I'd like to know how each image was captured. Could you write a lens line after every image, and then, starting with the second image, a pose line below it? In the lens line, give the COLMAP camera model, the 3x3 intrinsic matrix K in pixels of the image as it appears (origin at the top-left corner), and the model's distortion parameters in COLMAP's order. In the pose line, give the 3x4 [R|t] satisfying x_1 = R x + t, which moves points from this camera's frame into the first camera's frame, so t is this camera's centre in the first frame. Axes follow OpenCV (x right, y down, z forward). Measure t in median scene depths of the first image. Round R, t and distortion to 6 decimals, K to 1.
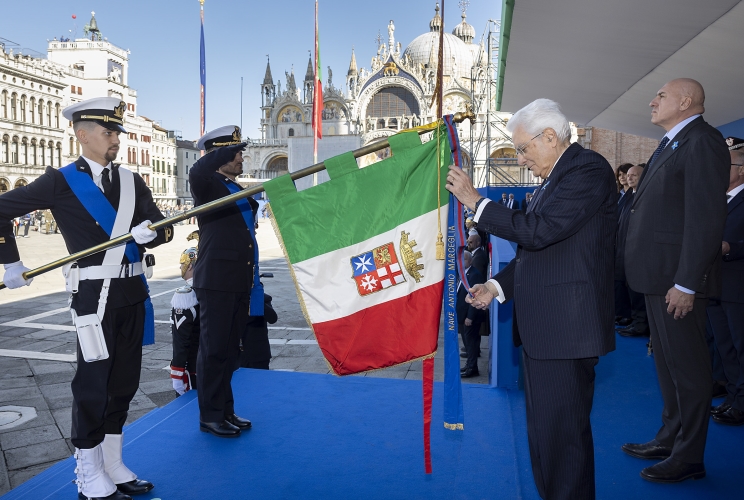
lens RADIAL K [[980.0, 0, 370.8], [0, 980.0, 249.8], [0, 0, 1]] dist [-0.003033, 0.000000]
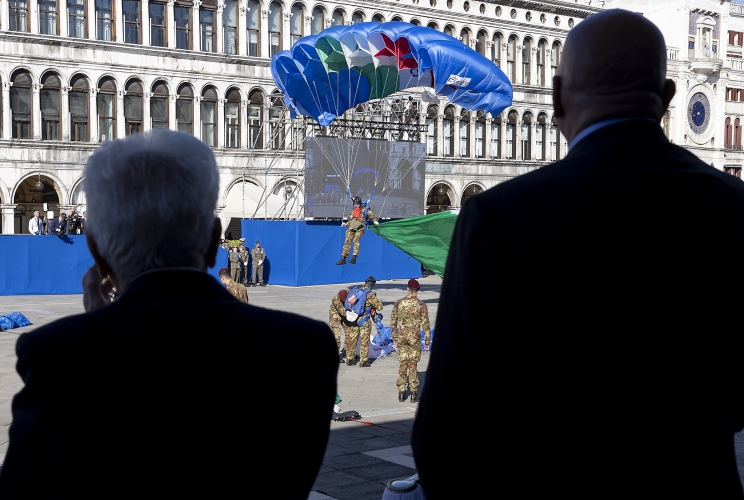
lens RADIAL K [[980.0, 0, 372.3], [0, 980.0, 251.5], [0, 0, 1]] dist [-0.003033, 0.000000]
pose [[0.624633, 0.020989, -0.780636, 0.035594], [-0.035270, 0.999377, -0.001352, -0.029531], [0.780122, 0.028377, 0.624984, 0.568803]]
